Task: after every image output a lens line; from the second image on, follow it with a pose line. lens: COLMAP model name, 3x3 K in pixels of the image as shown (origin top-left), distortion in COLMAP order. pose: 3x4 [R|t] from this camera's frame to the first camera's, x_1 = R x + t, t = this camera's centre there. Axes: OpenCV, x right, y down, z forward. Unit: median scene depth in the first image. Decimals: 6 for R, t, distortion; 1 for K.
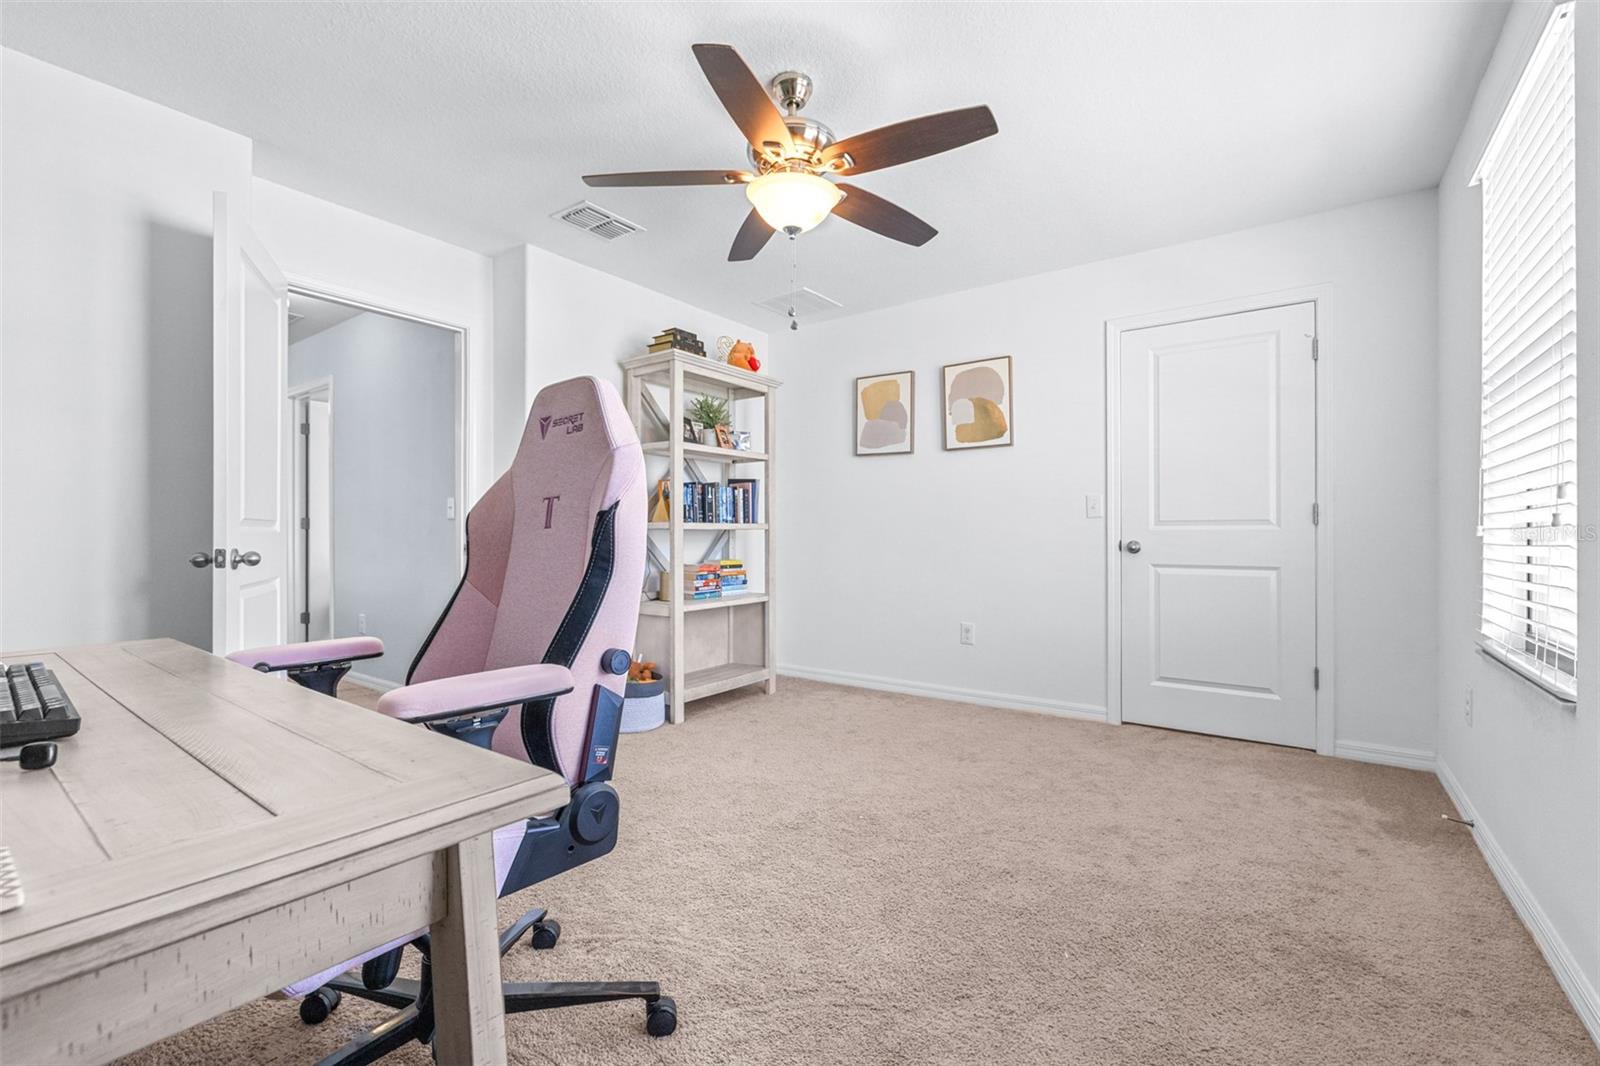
lens RADIAL K [[689.0, 0, 800.6], [0, 689.0, 537.6], [0, 0, 1]] dist [0.001876, -0.000023]
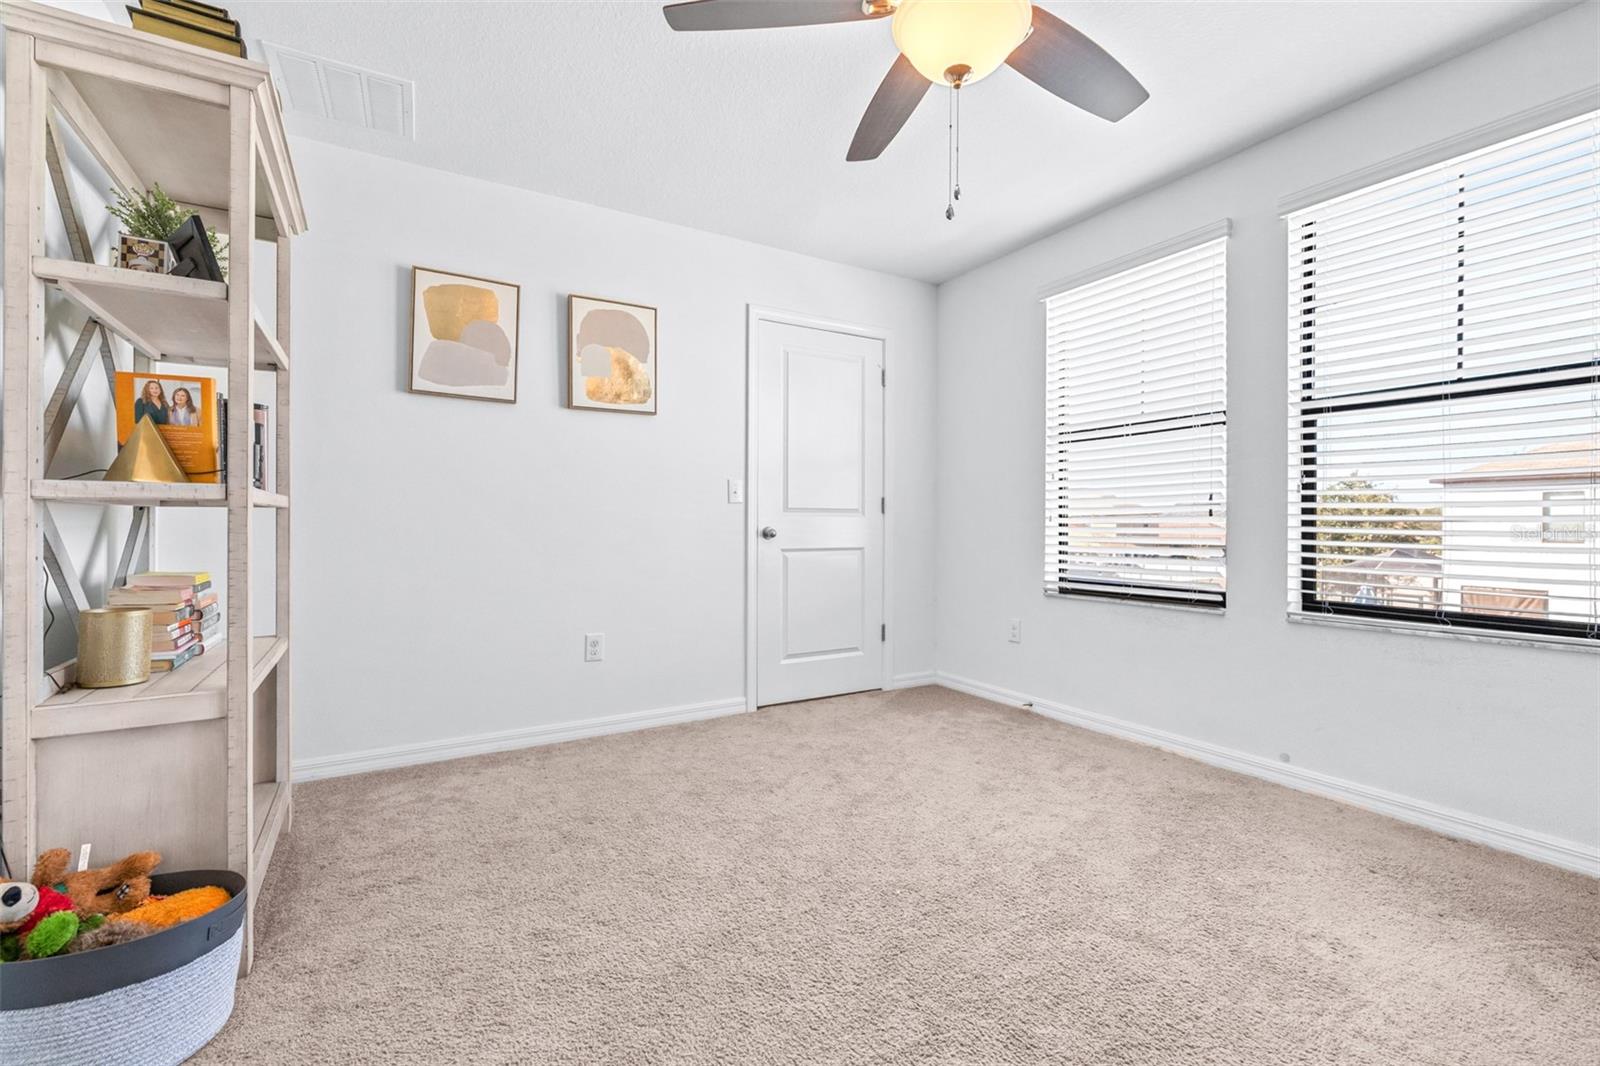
lens RADIAL K [[698.0, 0, 799.5], [0, 698.0, 524.5], [0, 0, 1]] dist [0.000457, 0.000179]
pose [[0.393674, 0.000784, 0.919250, -0.459257], [0.002536, 0.999995, -0.001939, 0.003251], [-0.919247, 0.003094, 0.393670, 0.557337]]
